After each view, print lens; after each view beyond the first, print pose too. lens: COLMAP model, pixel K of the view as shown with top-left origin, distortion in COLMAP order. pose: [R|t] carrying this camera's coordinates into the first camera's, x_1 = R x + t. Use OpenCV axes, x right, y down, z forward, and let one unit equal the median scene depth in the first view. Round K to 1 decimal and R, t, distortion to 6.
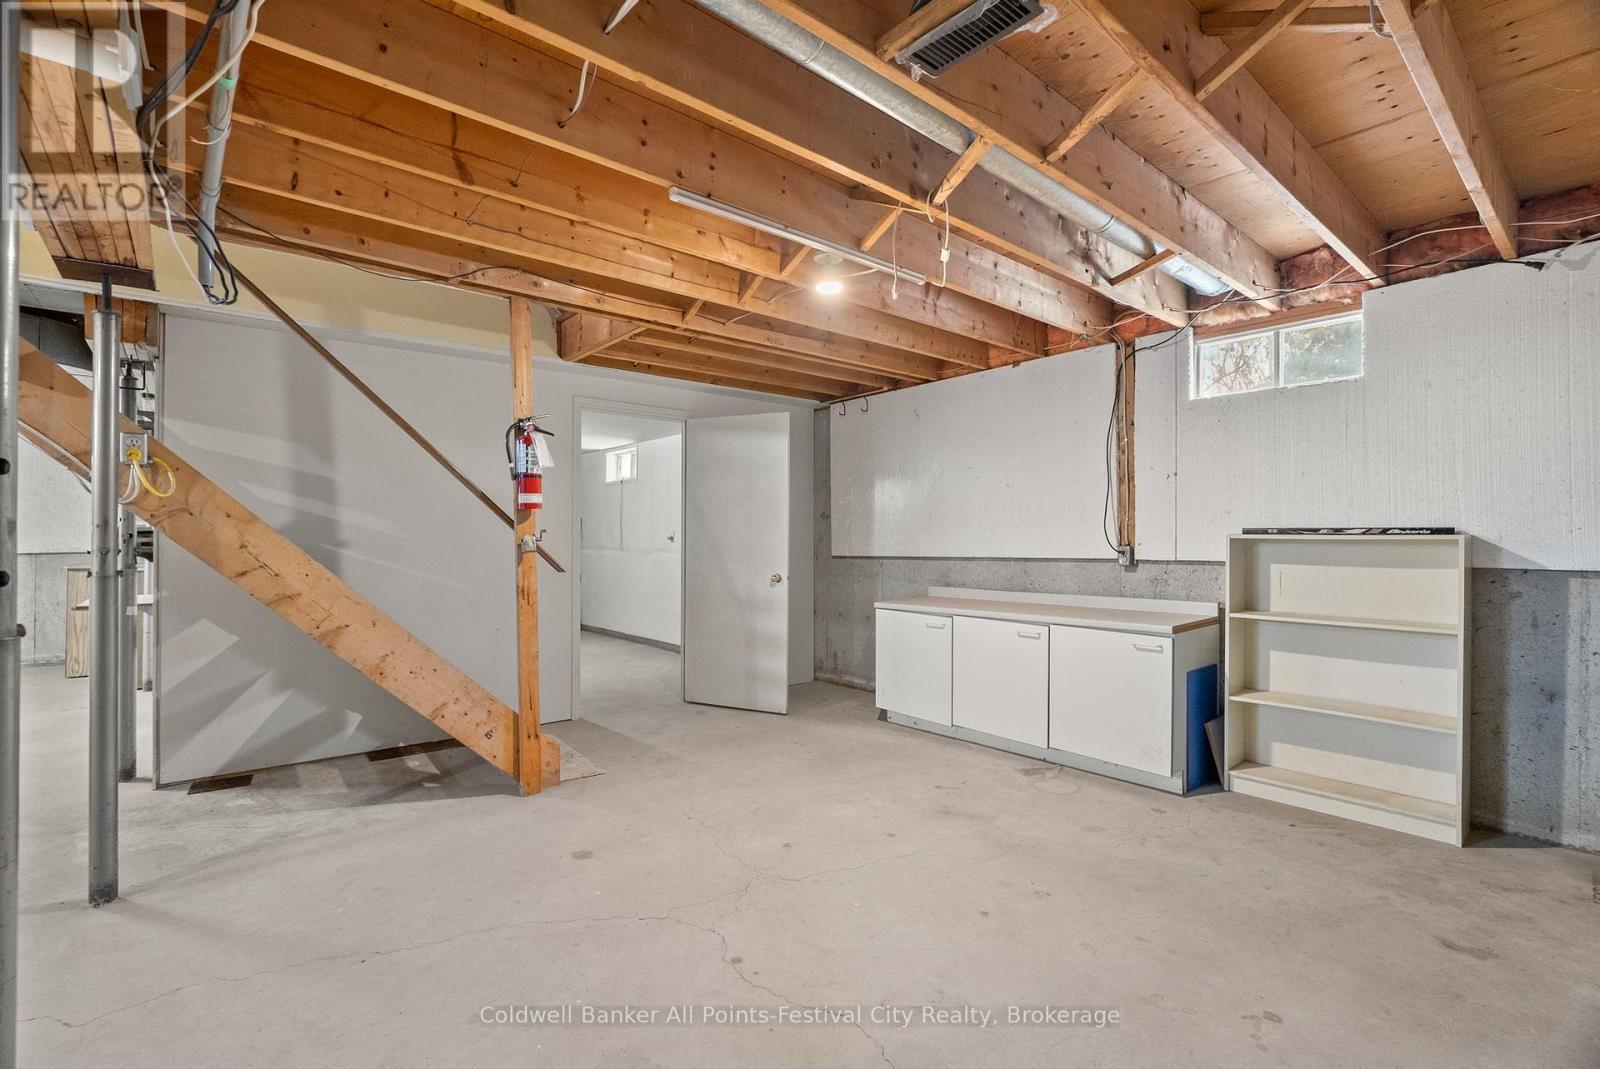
lens RADIAL K [[725.2, 0, 790.2], [0, 725.2, 537.5], [0, 0, 1]] dist [-0.014077, 0.007626]
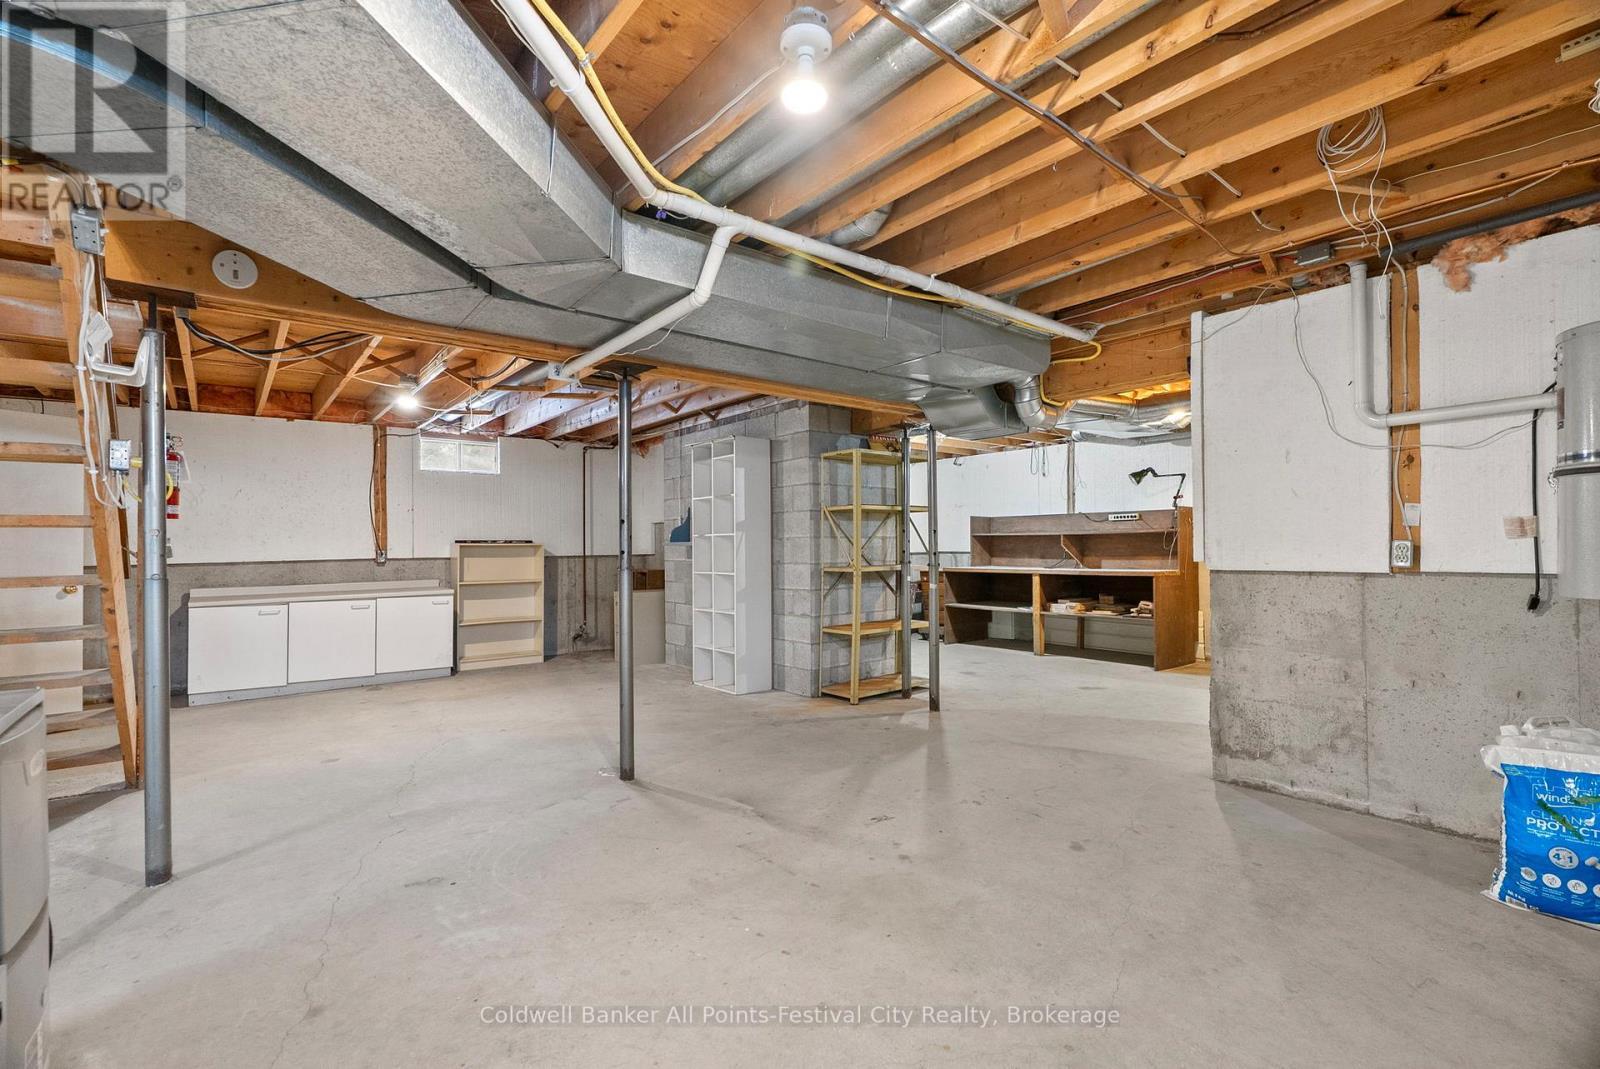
lens RADIAL K [[725.2, 0, 790.2], [0, 725.2, 537.5], [0, 0, 1]] dist [-0.014077, 0.007626]
pose [[0.043856, 0.004586, 0.999027, -1.217133], [0.000734, 0.999989, -0.004622, -0.010269], [-0.999038, 0.000936, 0.043852, -0.009073]]
